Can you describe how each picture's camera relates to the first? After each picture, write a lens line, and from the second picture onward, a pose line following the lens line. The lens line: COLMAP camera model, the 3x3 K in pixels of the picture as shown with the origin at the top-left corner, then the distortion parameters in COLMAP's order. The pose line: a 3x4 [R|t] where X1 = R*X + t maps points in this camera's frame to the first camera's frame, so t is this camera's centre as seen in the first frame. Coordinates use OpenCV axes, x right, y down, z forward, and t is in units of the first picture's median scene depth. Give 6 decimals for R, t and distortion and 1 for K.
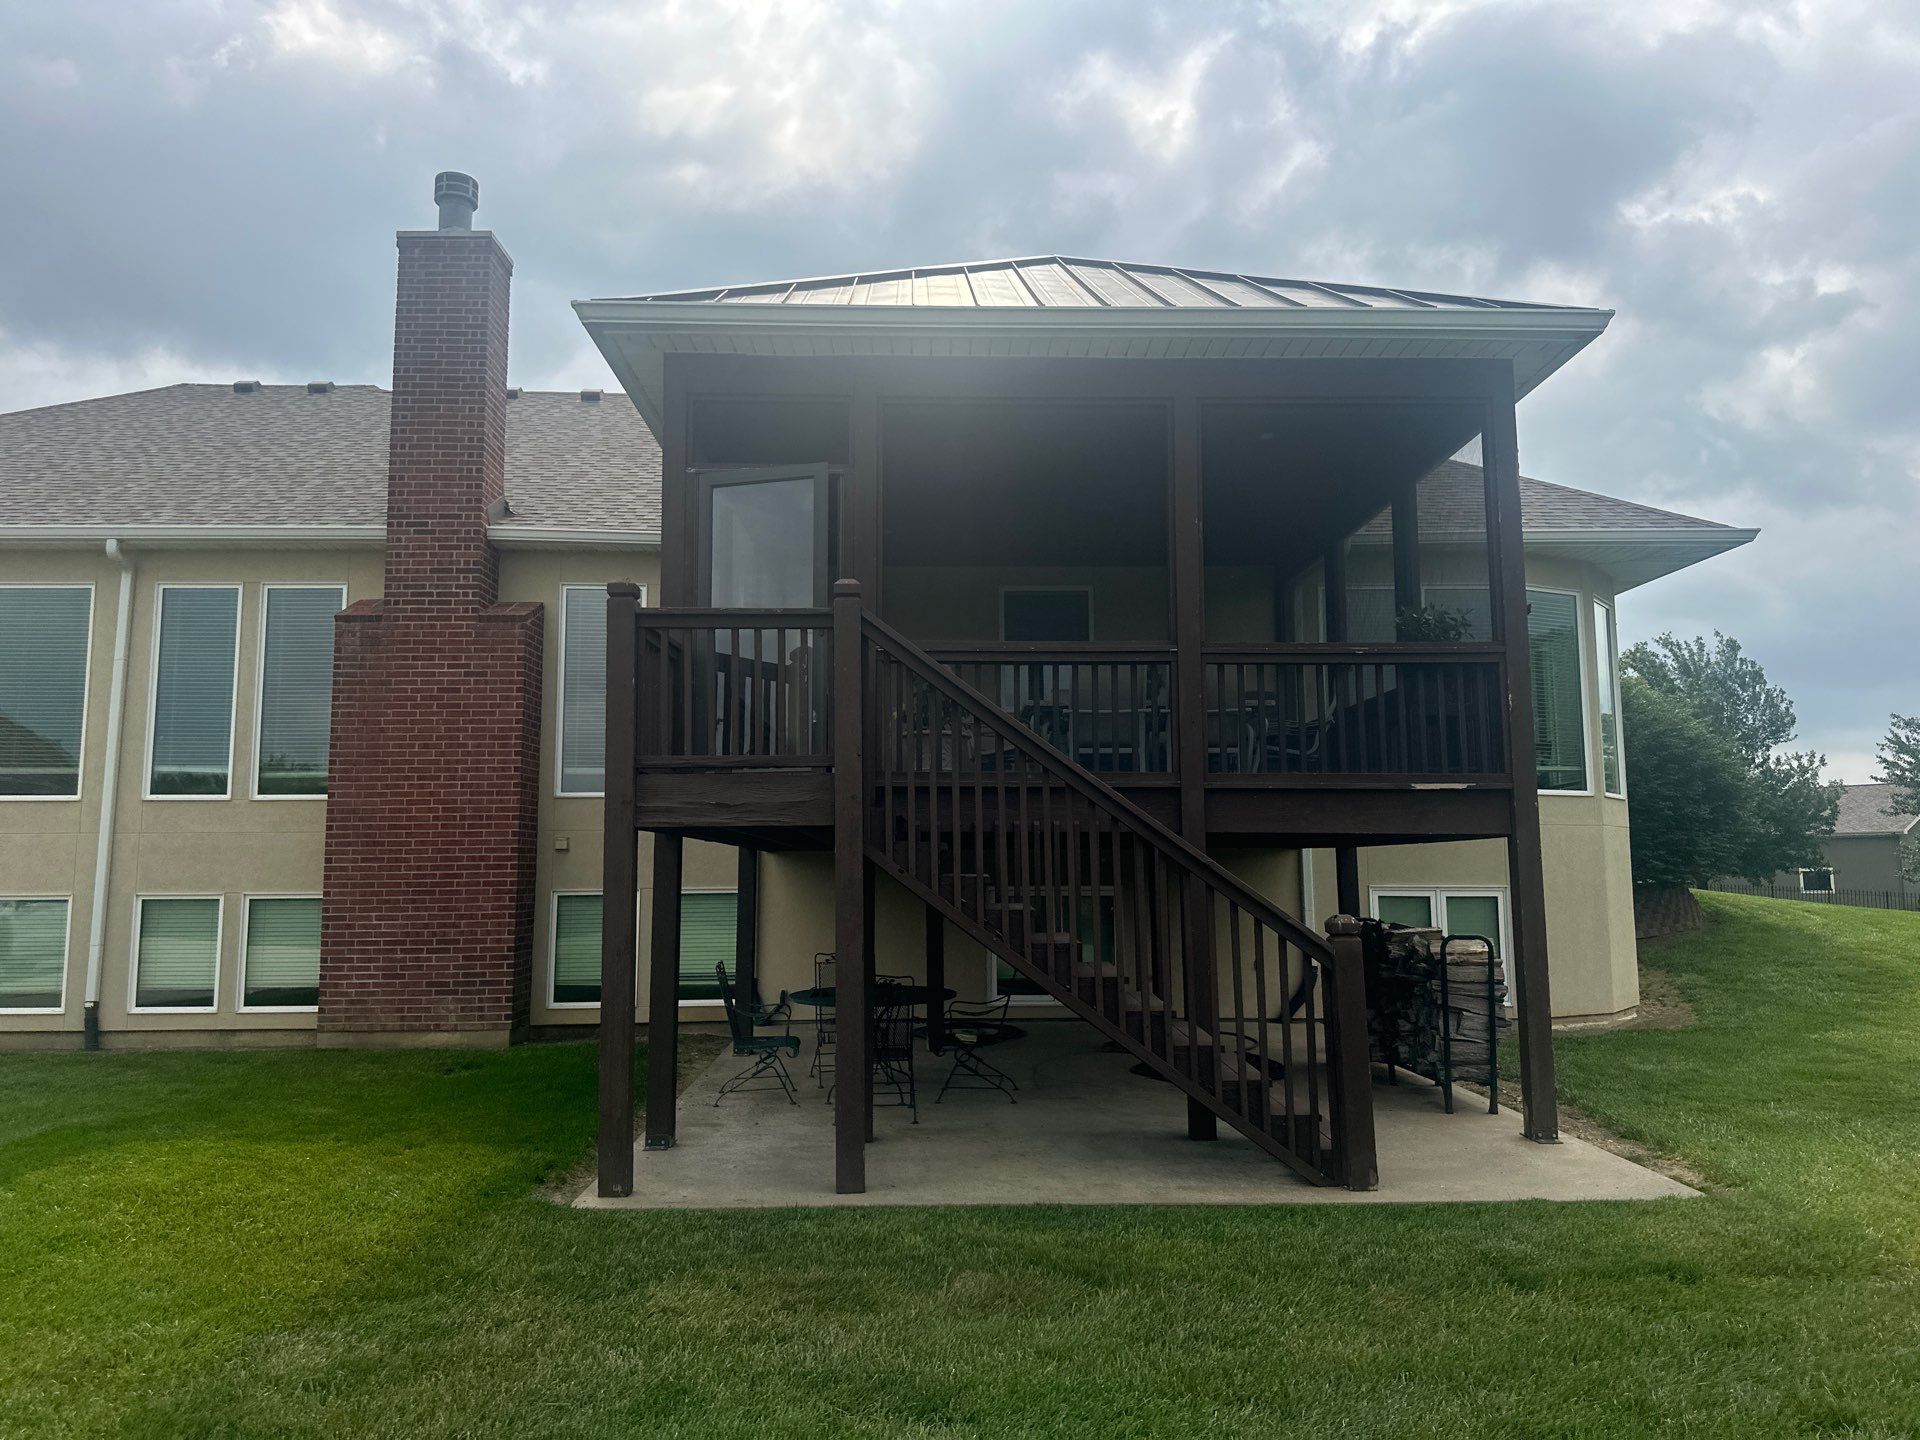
lens RADIAL K [[1332.8, 0, 960.0], [0, 1332.8, 720.0], [0, 0, 1]] dist [0.026015, -0.042378]
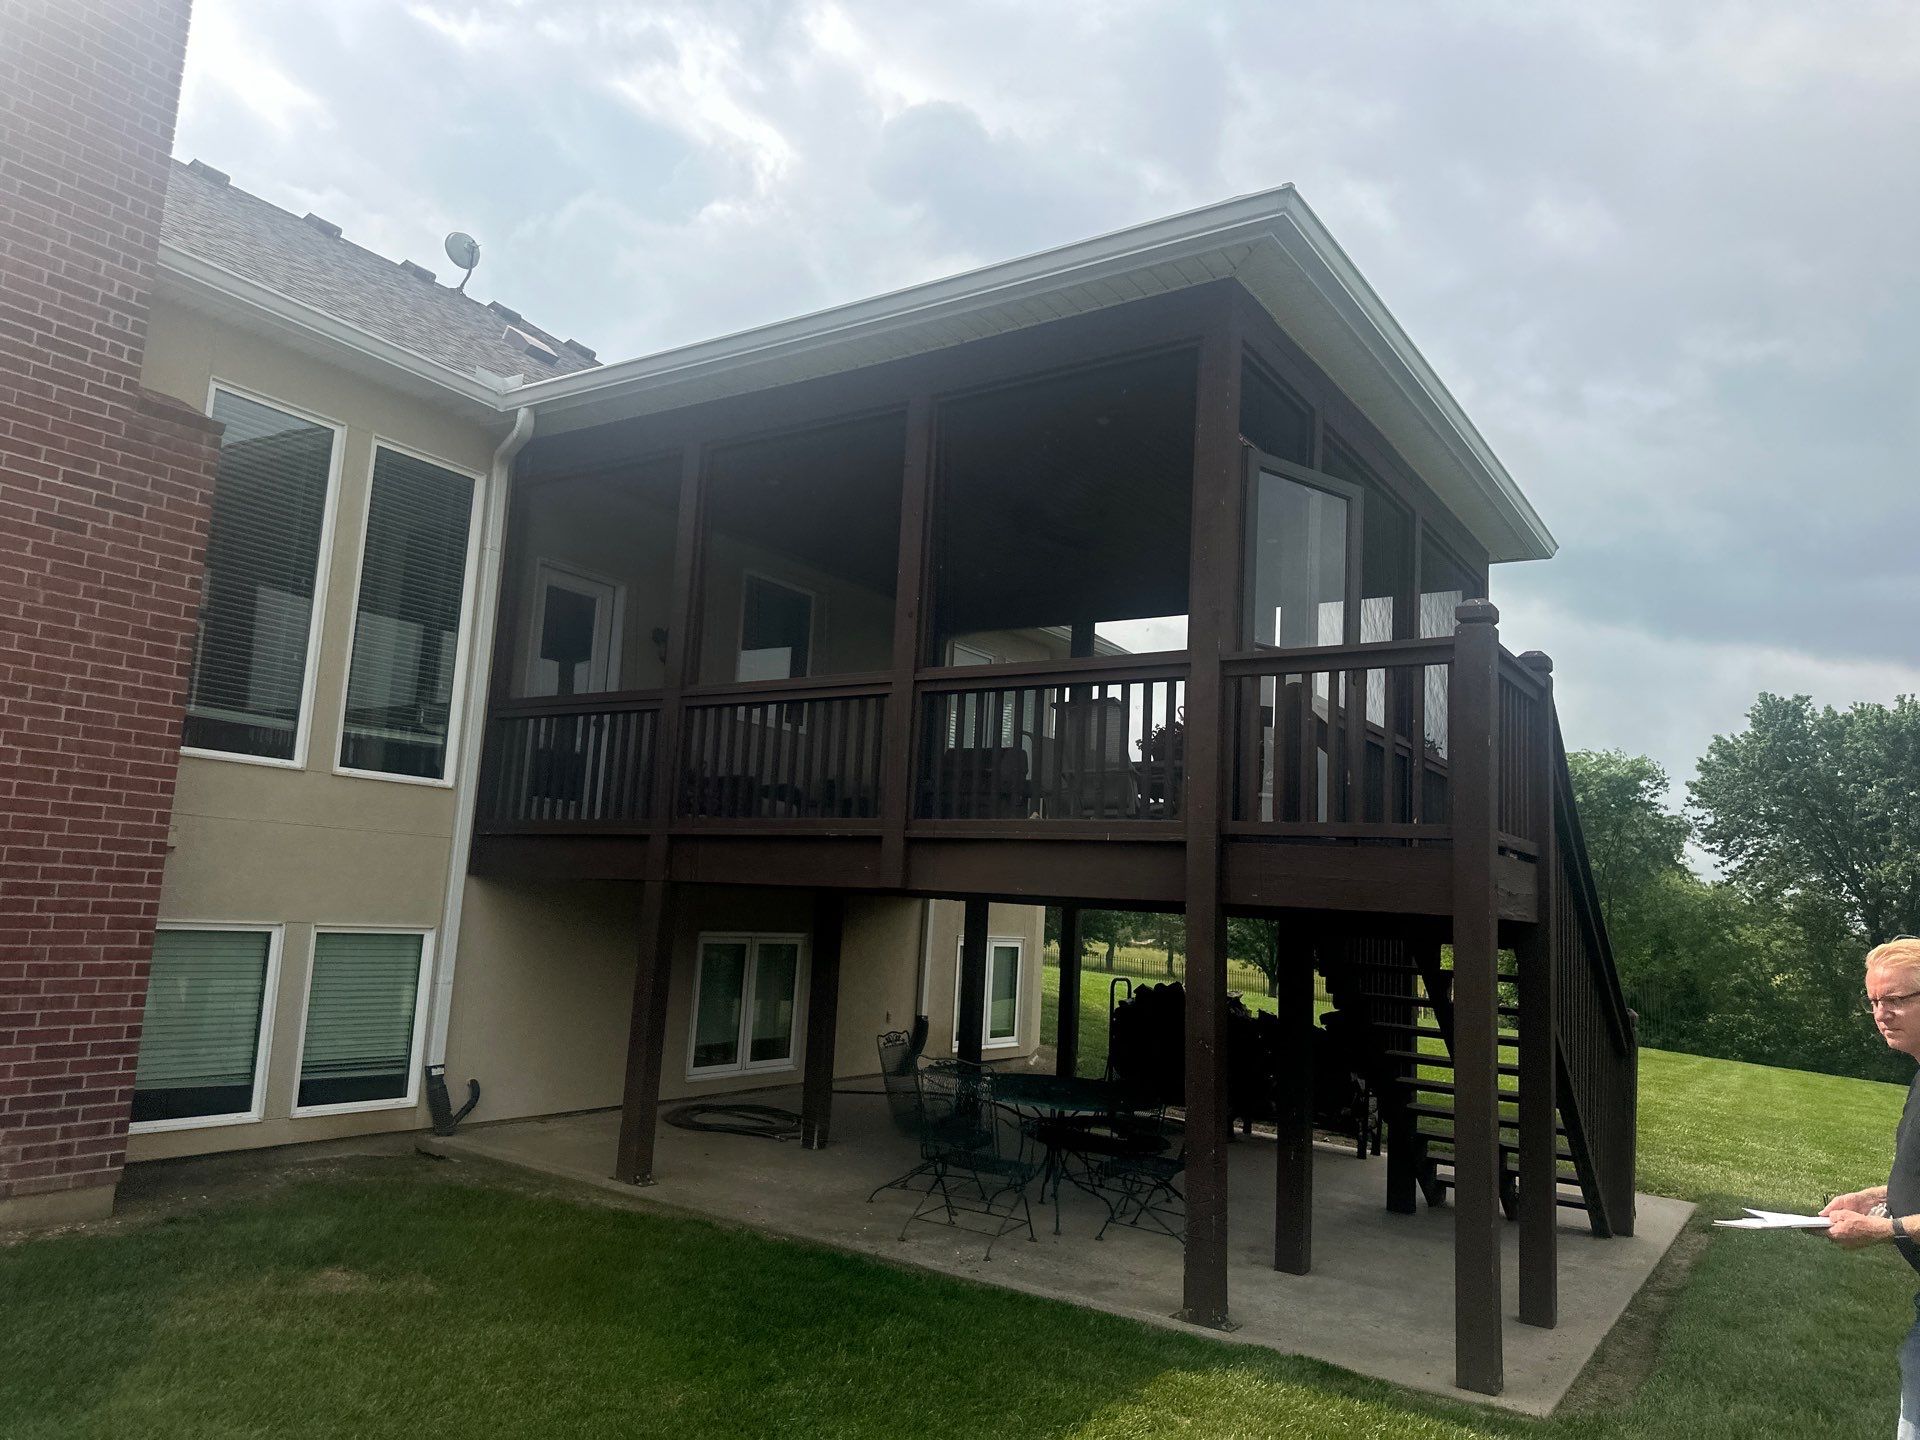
lens RADIAL K [[1332.8, 0, 960.0], [0, 1332.8, 720.0], [0, 0, 1]] dist [0.026015, -0.042378]
pose [[0.567684, 0.152491, 0.809000, -0.598393], [-0.160668, 0.984320, -0.072795, 0.034120], [-0.807416, -0.088656, 0.583283, 0.428915]]
